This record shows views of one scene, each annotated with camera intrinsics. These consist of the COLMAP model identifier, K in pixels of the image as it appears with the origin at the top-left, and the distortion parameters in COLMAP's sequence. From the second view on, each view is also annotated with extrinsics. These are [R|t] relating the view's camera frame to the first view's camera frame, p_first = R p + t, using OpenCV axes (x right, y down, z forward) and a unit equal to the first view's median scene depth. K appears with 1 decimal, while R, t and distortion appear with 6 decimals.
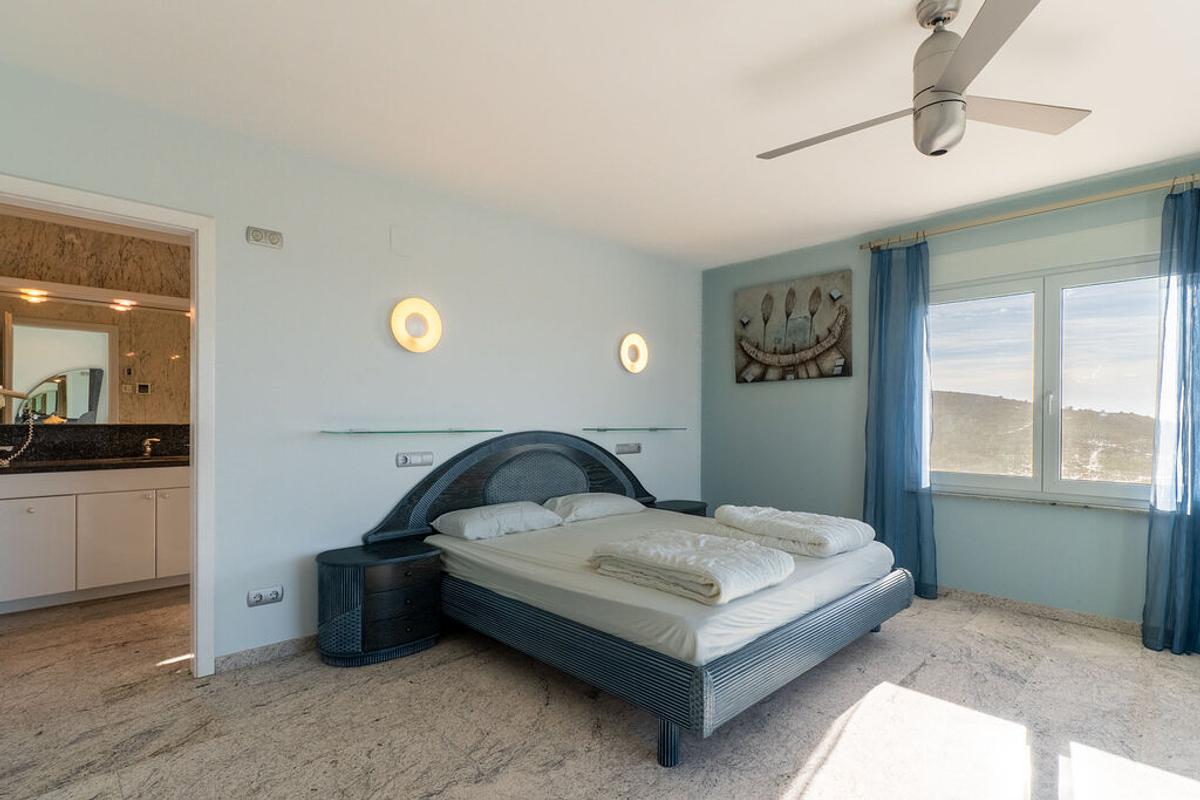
lens RADIAL K [[575.3, 0, 601.4], [0, 575.3, 420.0], [0, 0, 1]] dist [-0.000638, -0.000050]
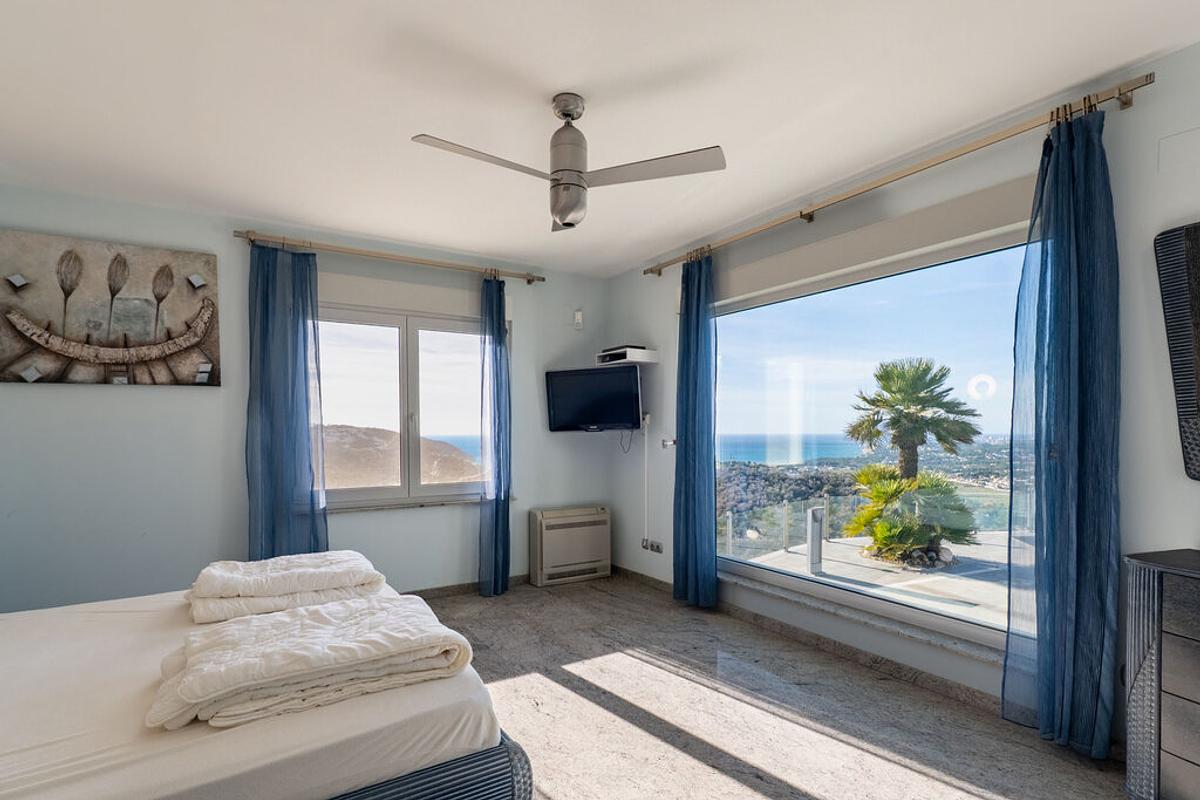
lens RADIAL K [[584.8, 0, 601.8], [0, 584.8, 436.2], [0, 0, 1]] dist [0.000356, -0.000270]
pose [[0.206865, -0.016311, 0.978234, -0.263048], [0.006558, 0.999862, 0.015285, -0.013473], [-0.978348, 0.003253, 0.206943, 0.283352]]
